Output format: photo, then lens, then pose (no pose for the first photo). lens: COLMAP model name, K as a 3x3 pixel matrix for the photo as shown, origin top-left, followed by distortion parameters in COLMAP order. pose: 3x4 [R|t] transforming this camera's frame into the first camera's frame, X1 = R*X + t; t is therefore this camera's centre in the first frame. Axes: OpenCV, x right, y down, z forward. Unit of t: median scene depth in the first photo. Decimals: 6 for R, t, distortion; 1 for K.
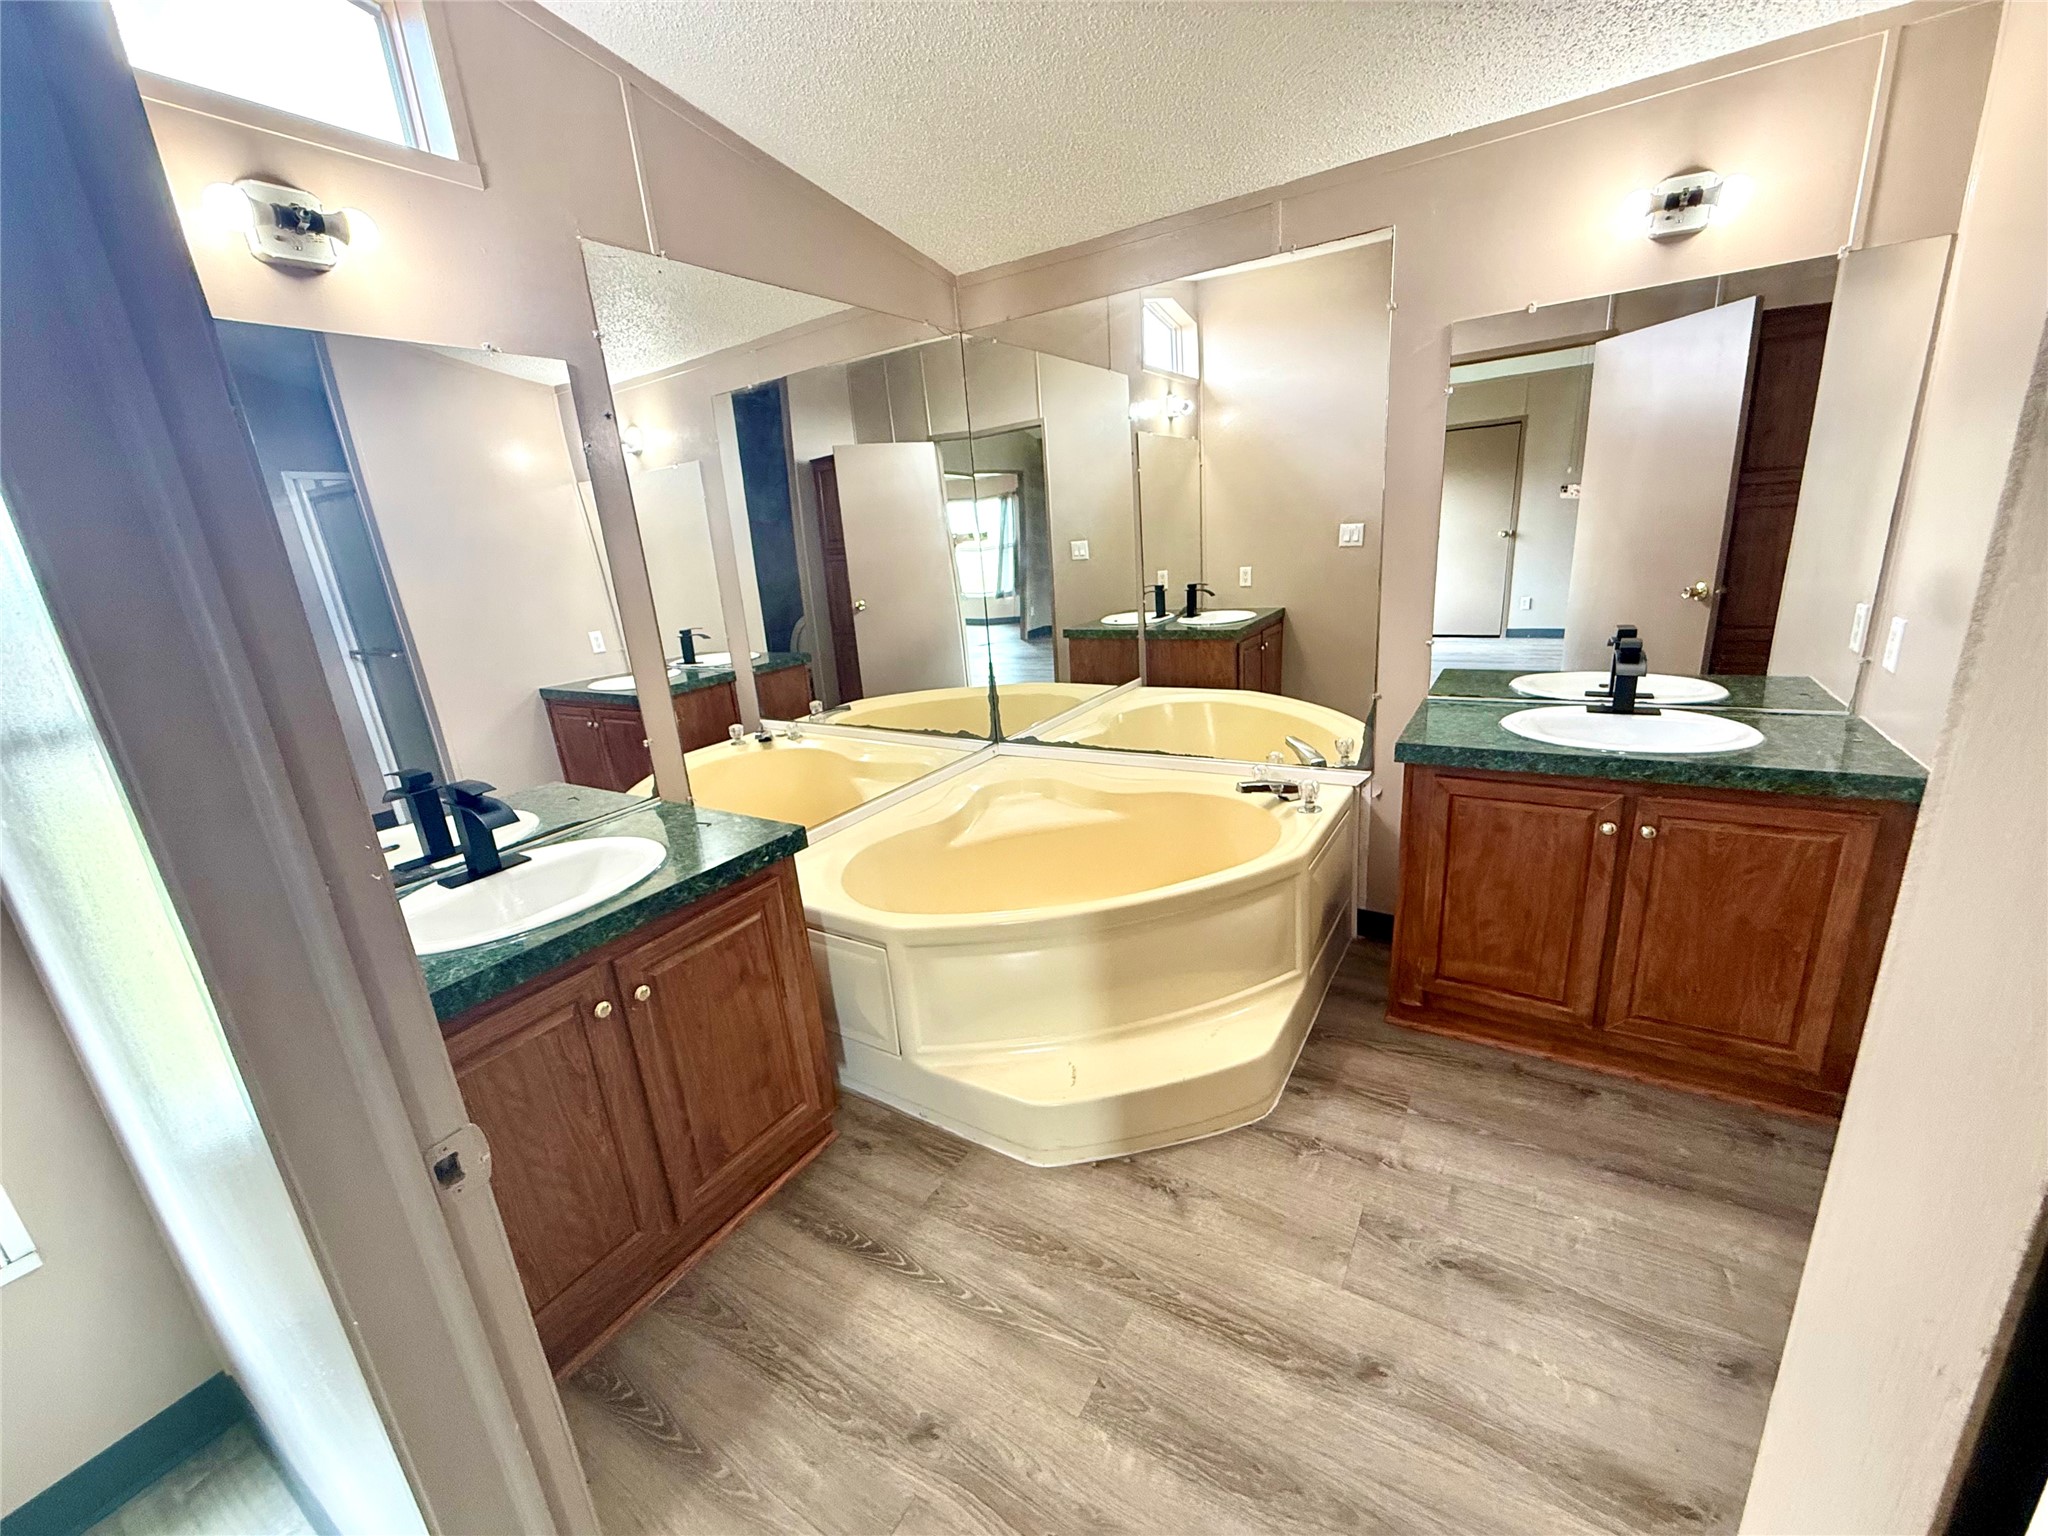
lens RADIAL K [[810.7, 0, 1027.6], [0, 810.7, 762.7], [0, 0, 1]] dist [0.000587, -0.000536]
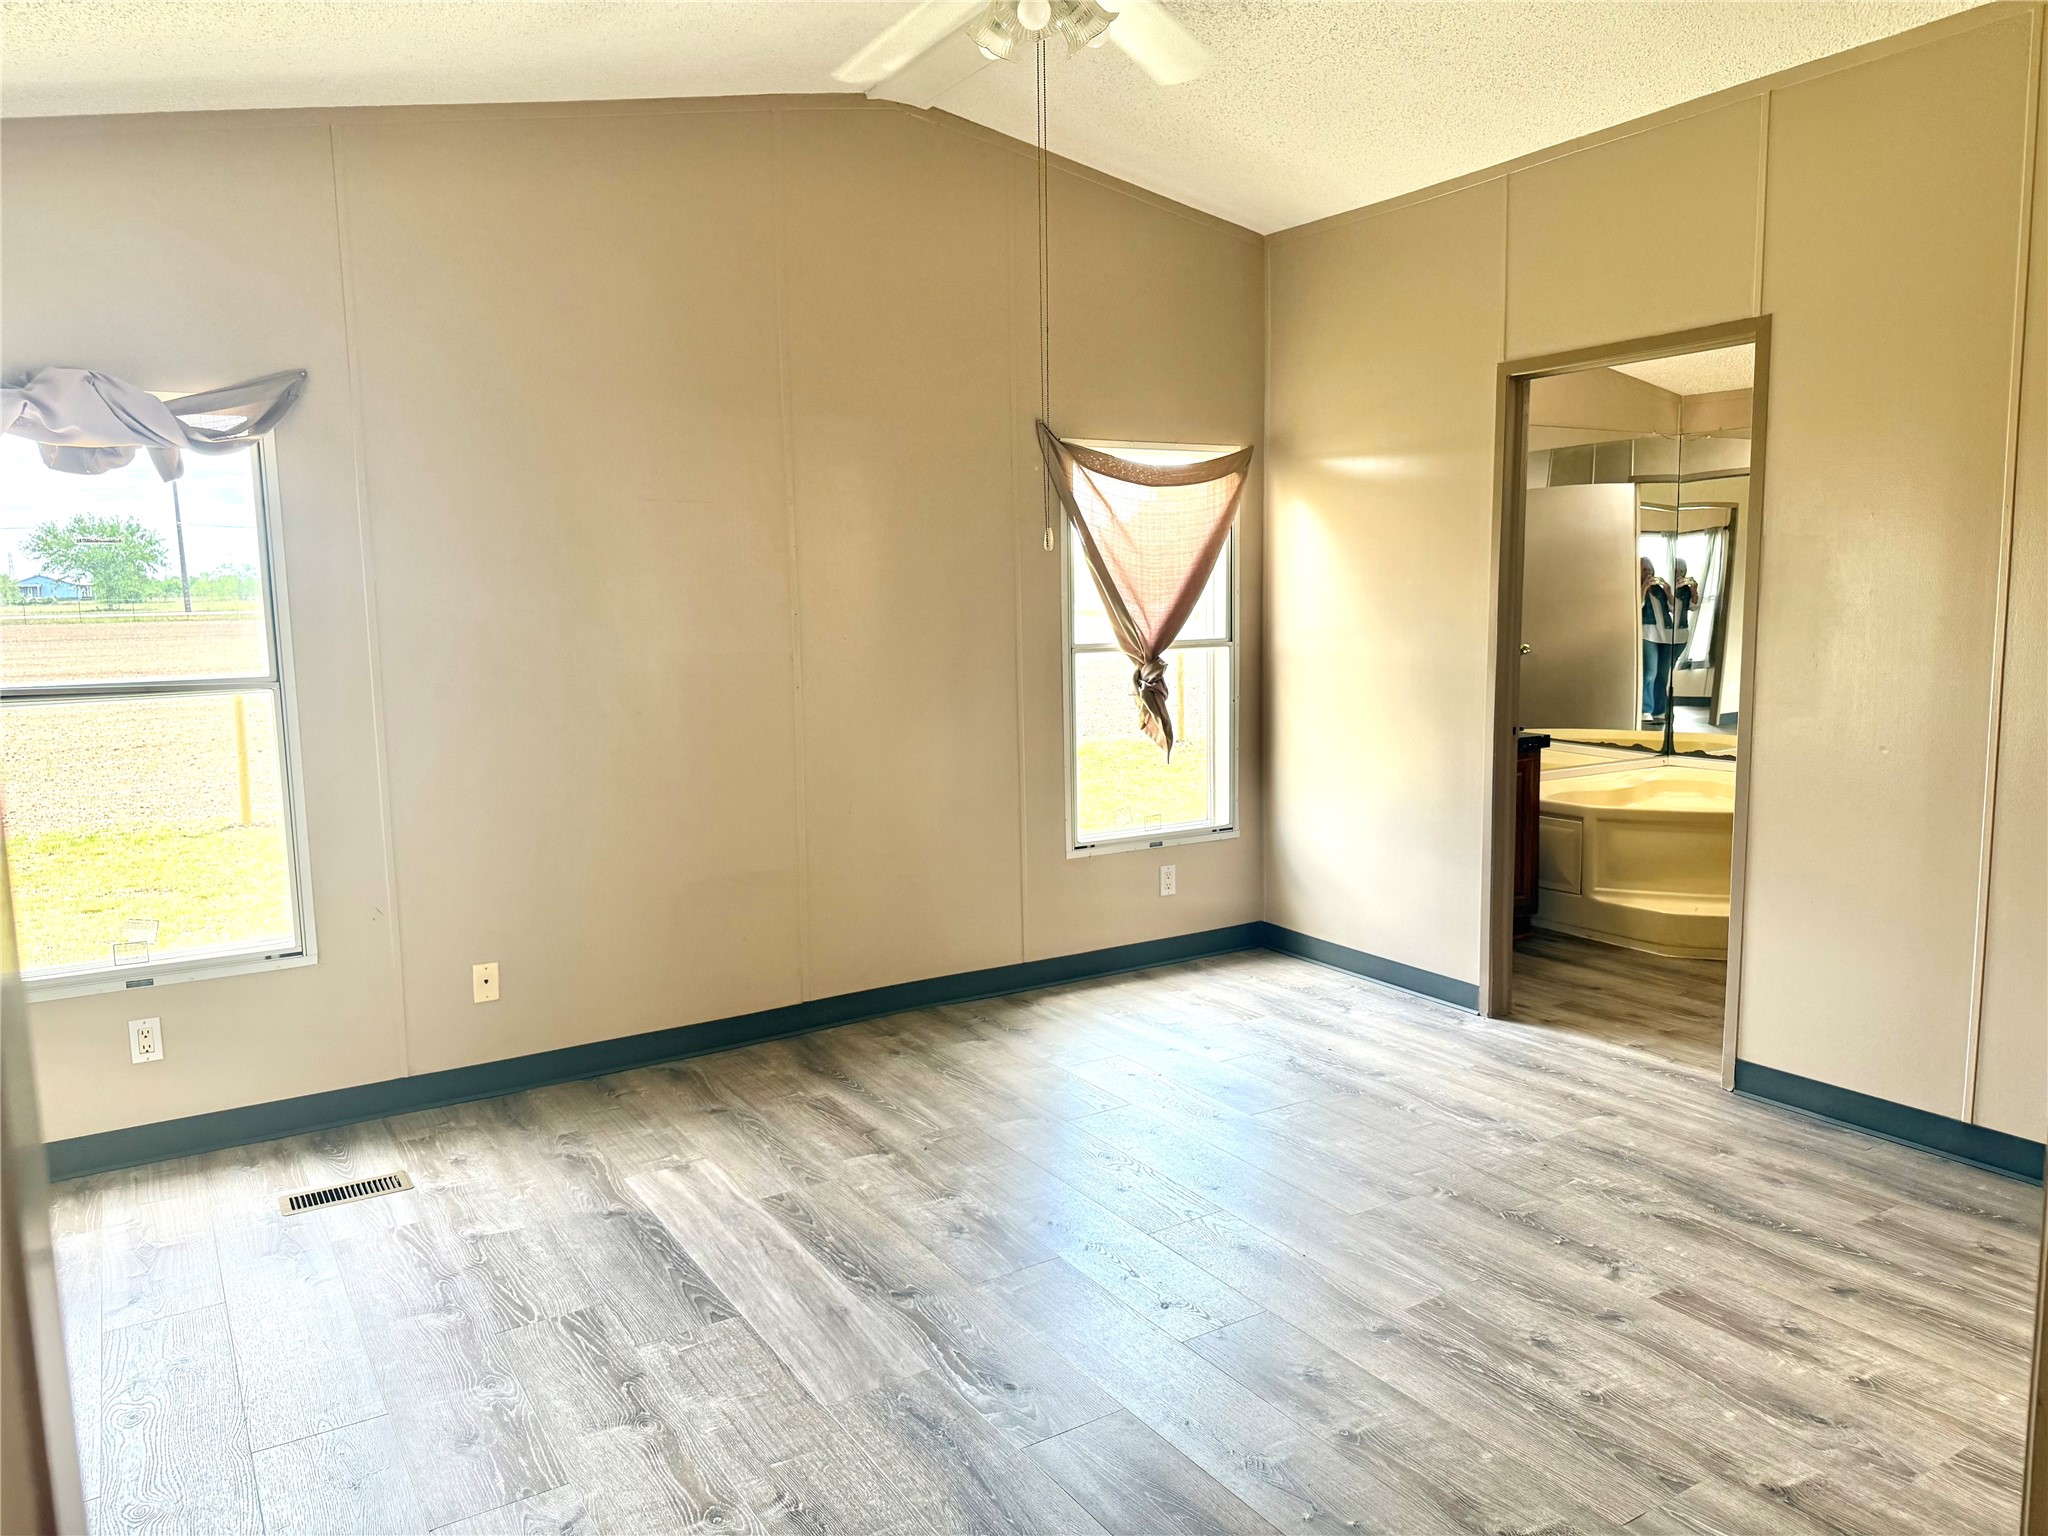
lens RADIAL K [[1458.8, 0, 1034.1], [0, 1458.8, 776.1], [0, 0, 1]] dist [0.063535, -0.036633]
pose [[0.896805, 0.126829, -0.423858, 0.047346], [-0.180422, 0.979589, -0.088622, 0.356023], [0.403967, 0.155950, 0.901383, -1.265469]]
